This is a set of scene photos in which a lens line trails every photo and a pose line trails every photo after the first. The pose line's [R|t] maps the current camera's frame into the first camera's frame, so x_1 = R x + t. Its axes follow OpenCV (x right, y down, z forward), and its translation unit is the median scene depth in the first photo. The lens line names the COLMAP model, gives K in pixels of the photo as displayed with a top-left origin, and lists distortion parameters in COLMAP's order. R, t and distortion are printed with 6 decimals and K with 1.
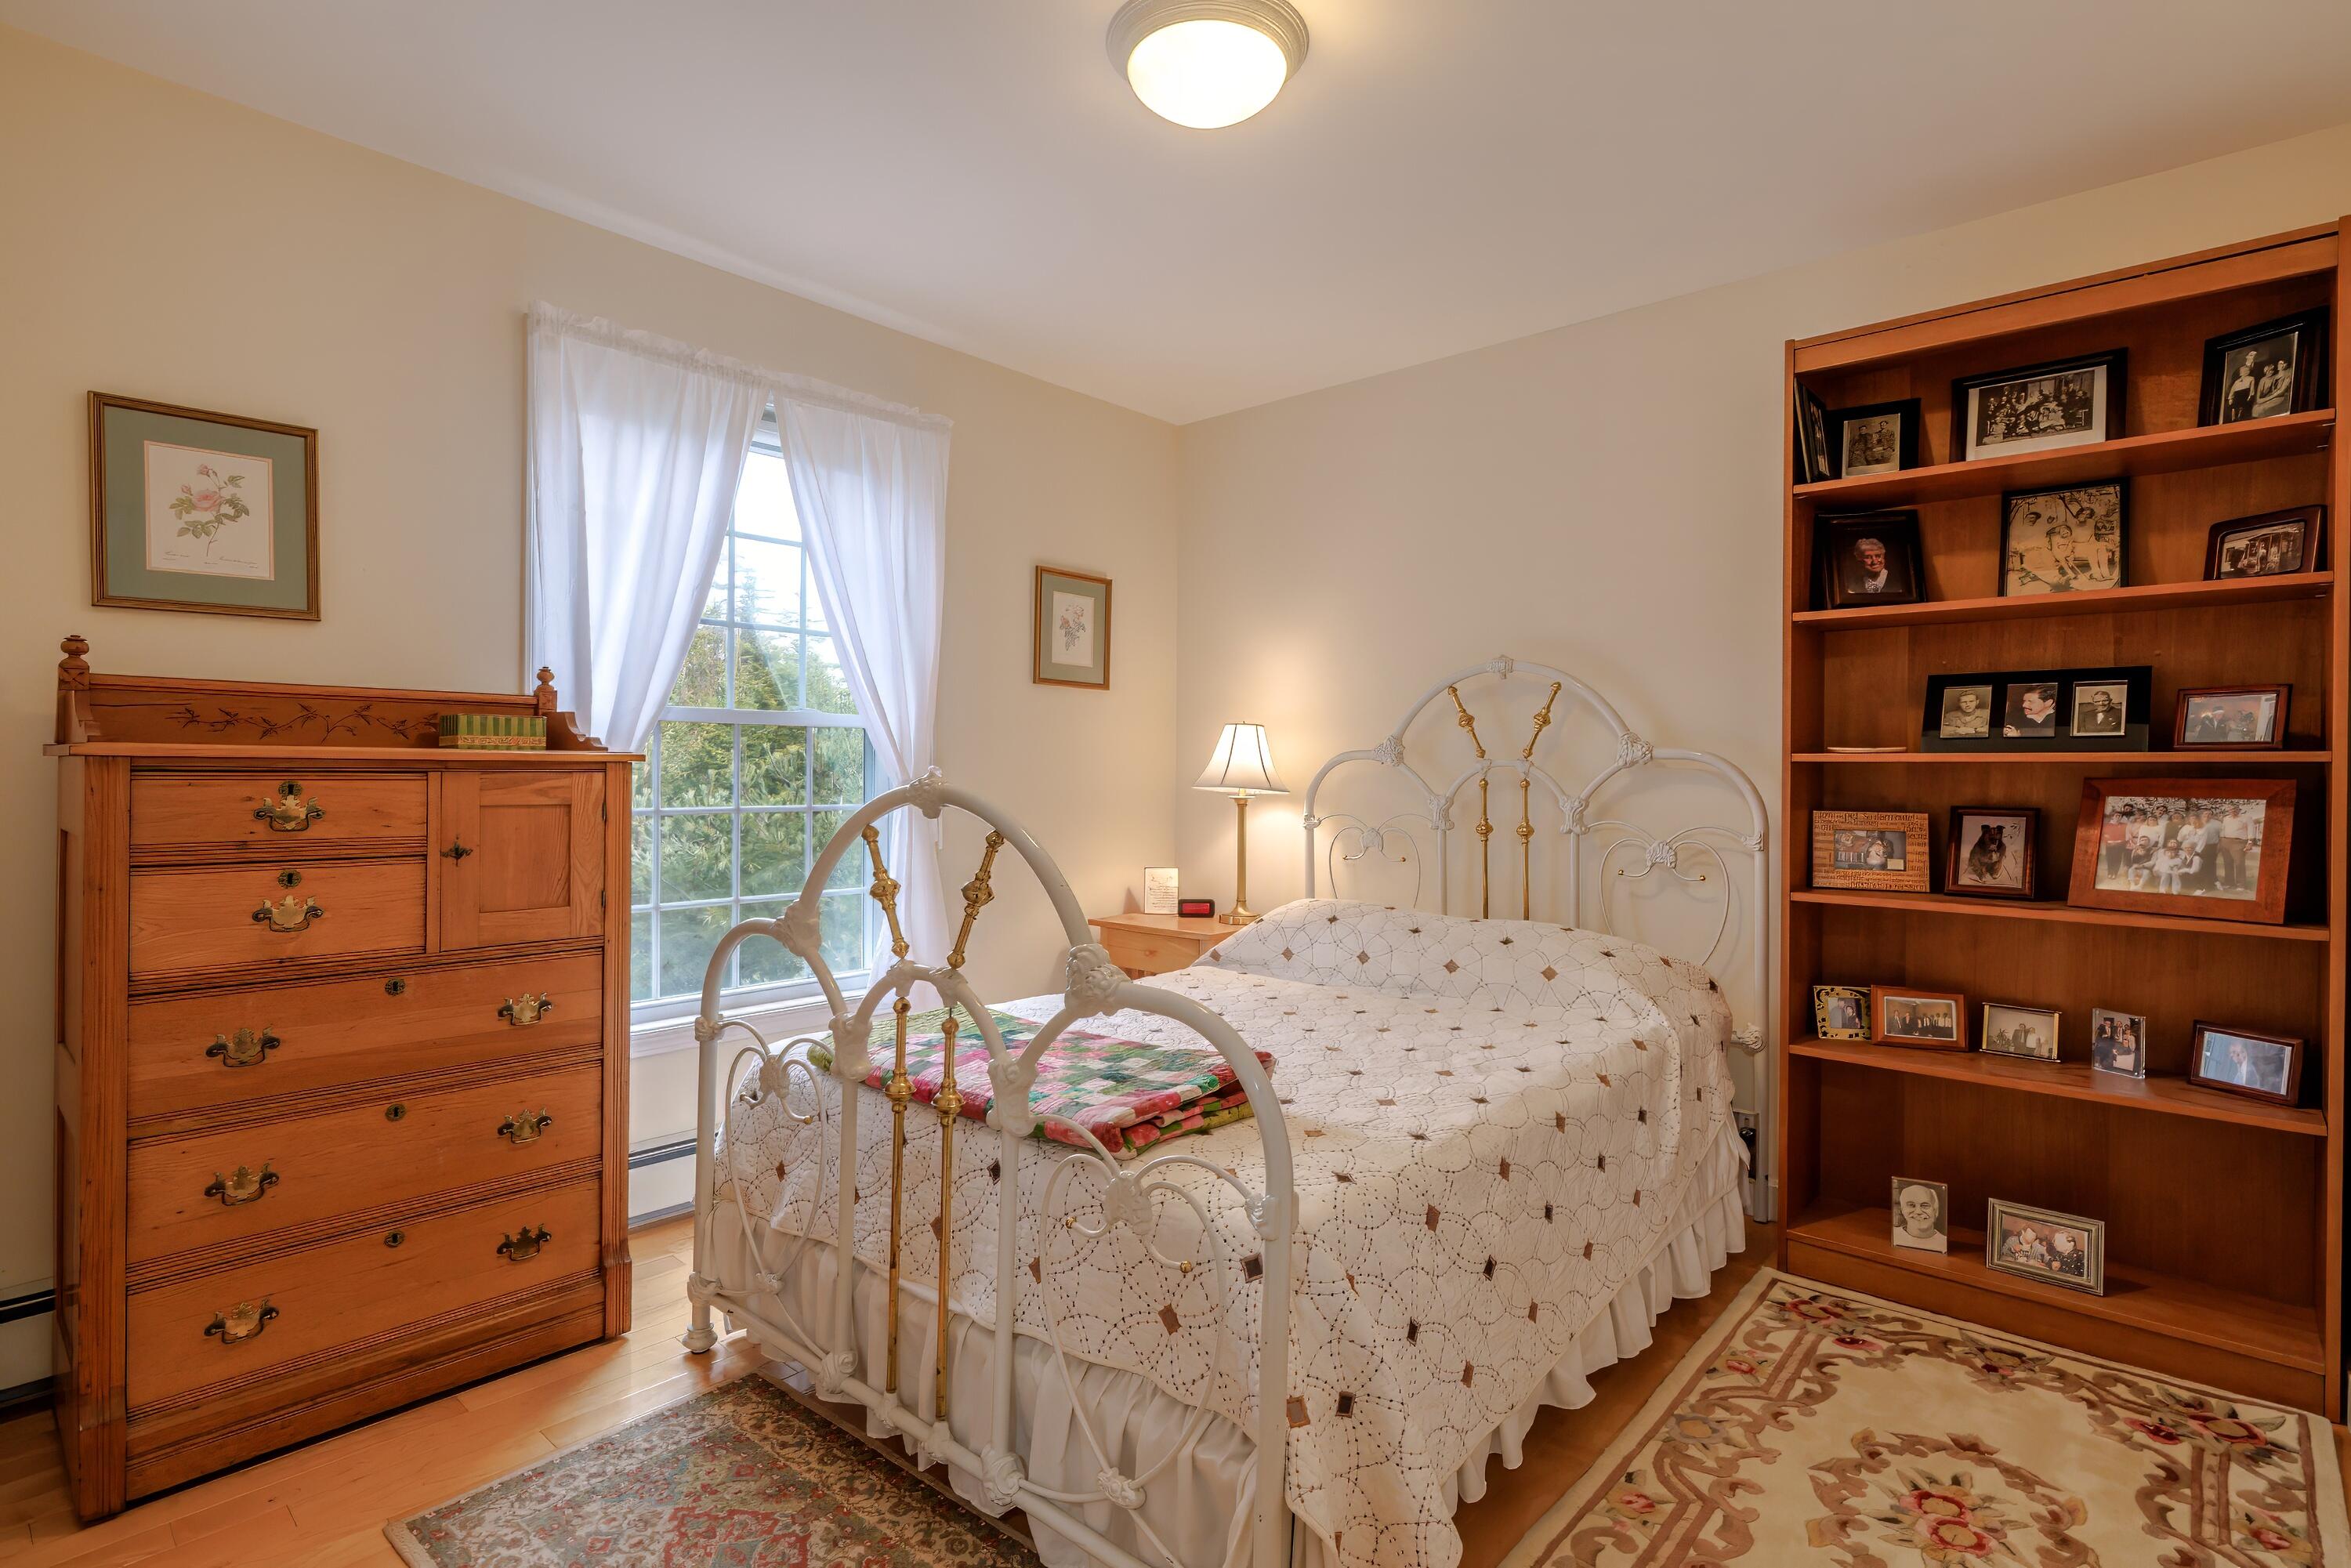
lens RADIAL K [[1157.6, 0, 1175.5], [0, 1157.6, 784.0], [0, 0, 1]] dist [-0.003385, -0.000724]
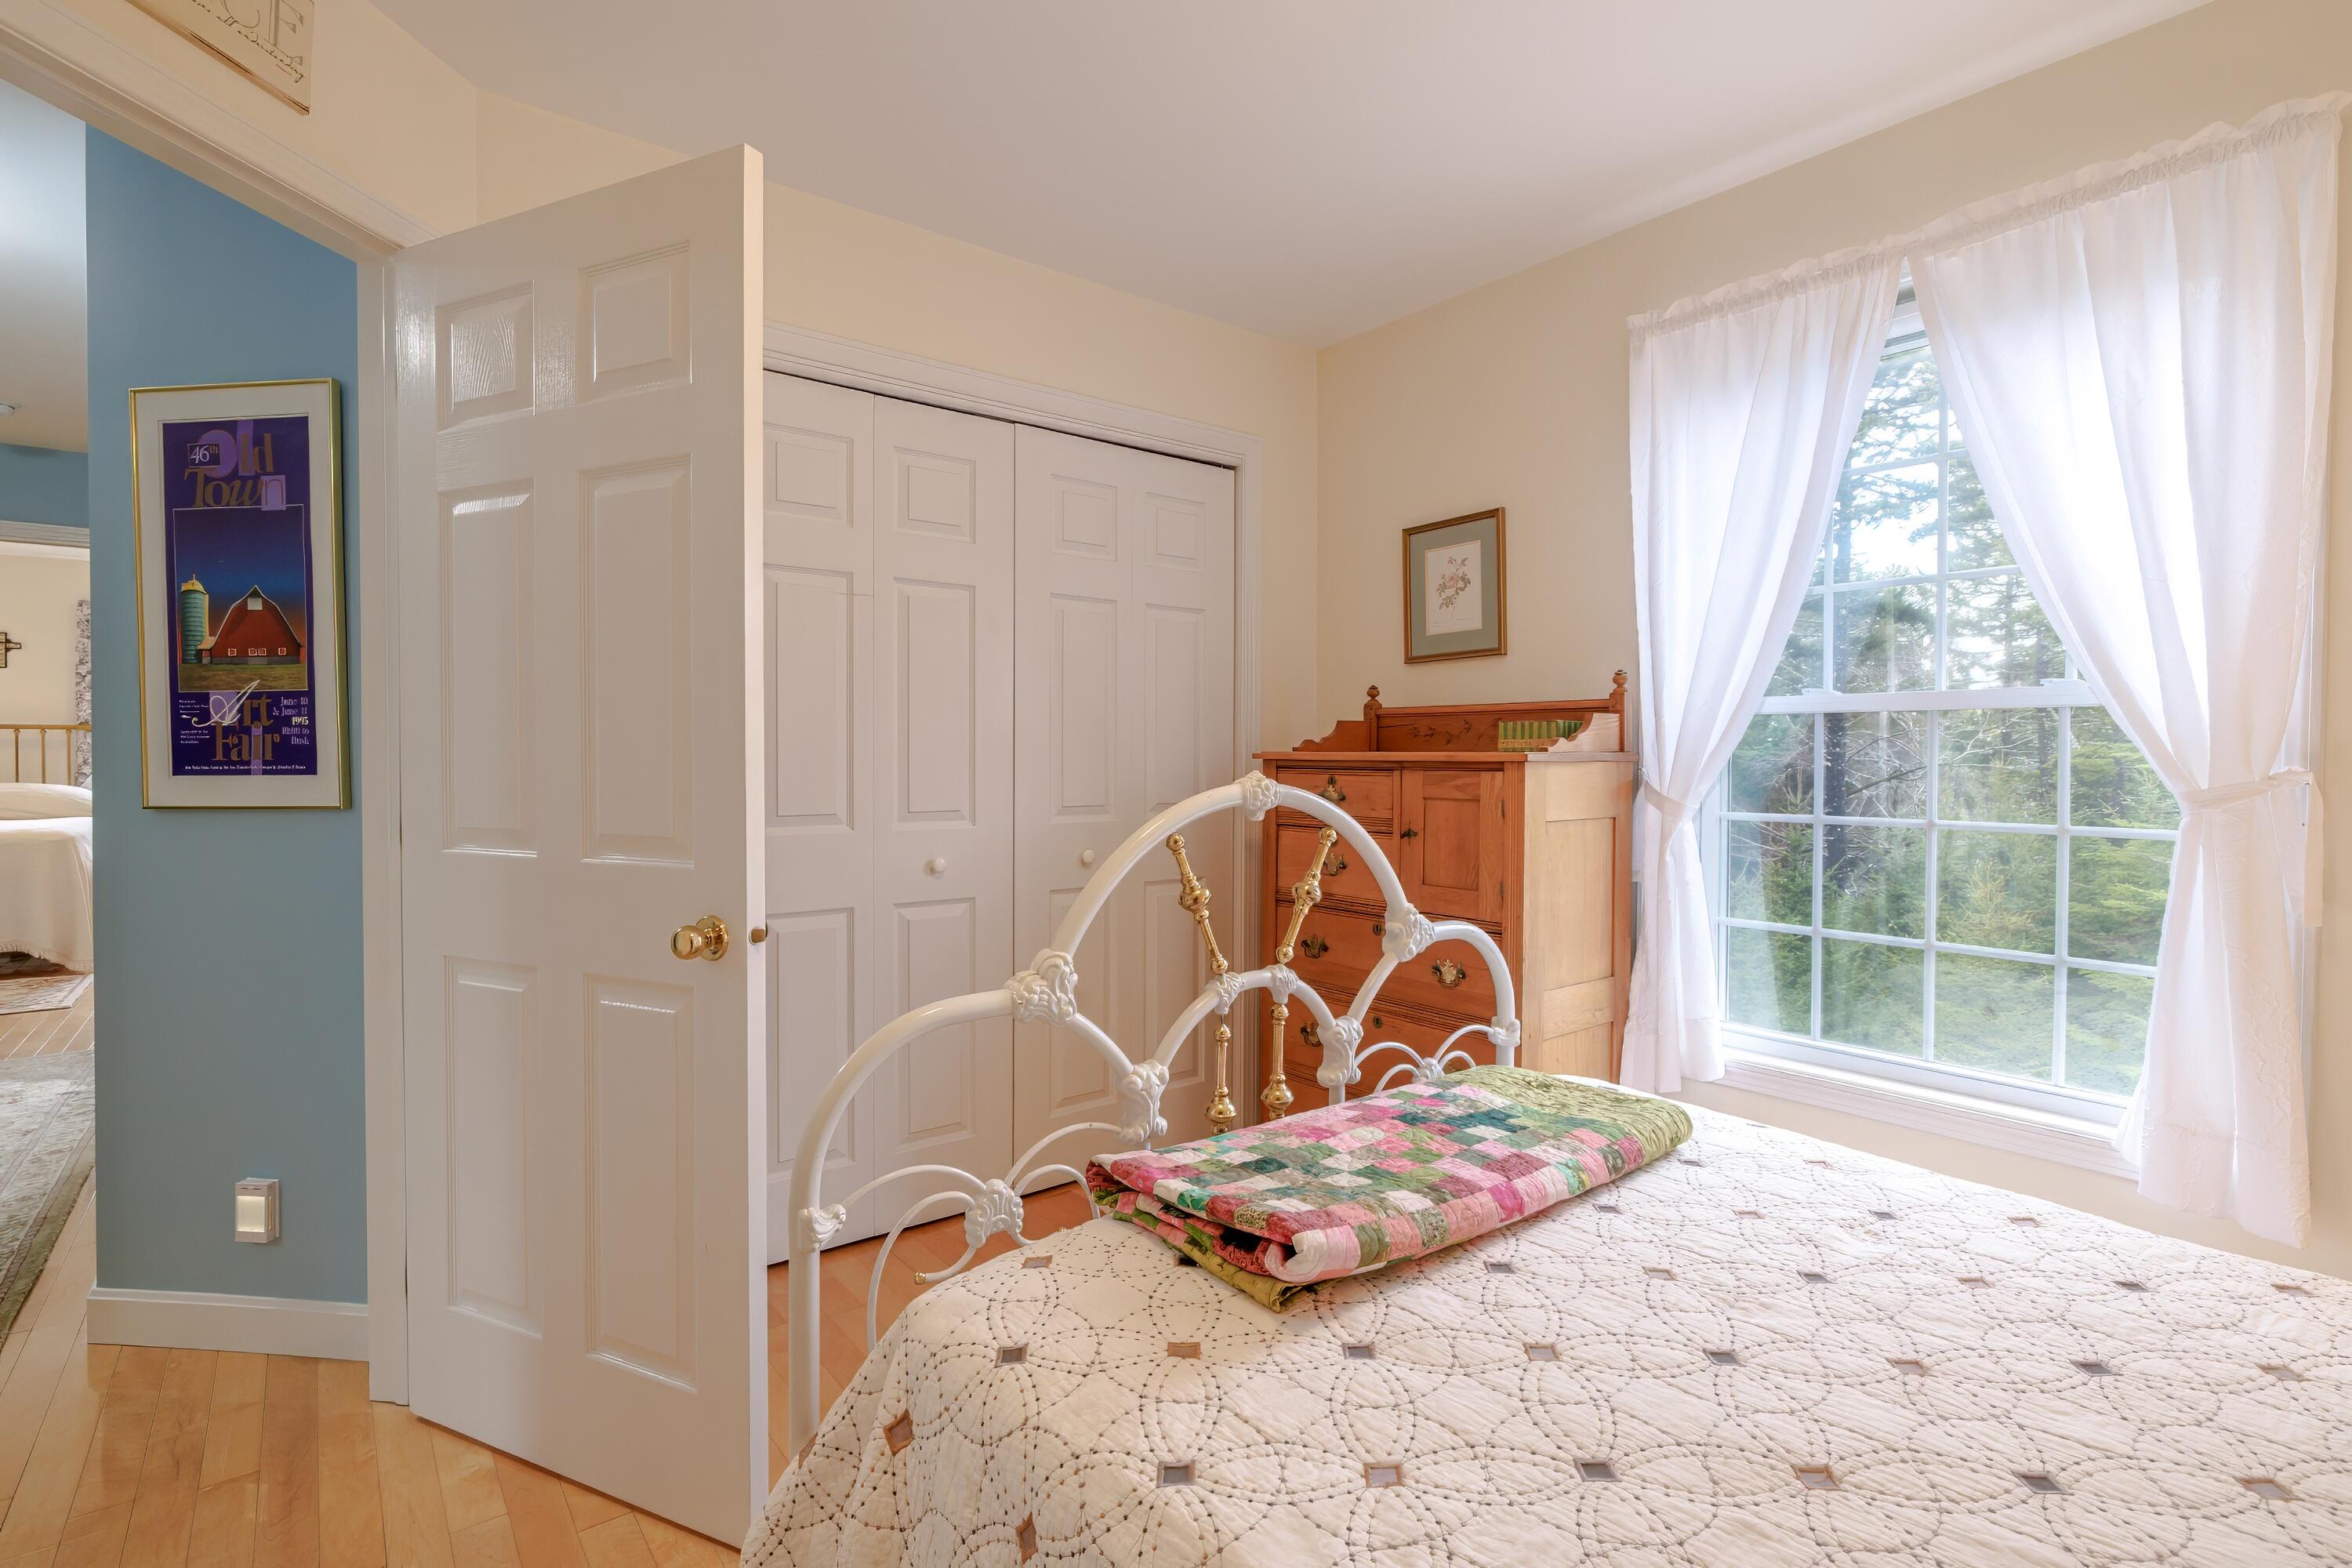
lens RADIAL K [[1108.5, 0, 1176.0], [0, 1108.5, 784.0], [0, 0, 1]] dist [-0.001370, -0.000264]
pose [[-0.171195, 0.018495, -0.985063, 0.599022], [-0.016672, 0.999626, 0.021666, -0.016761], [0.985096, 0.020132, -0.170823, 0.921225]]
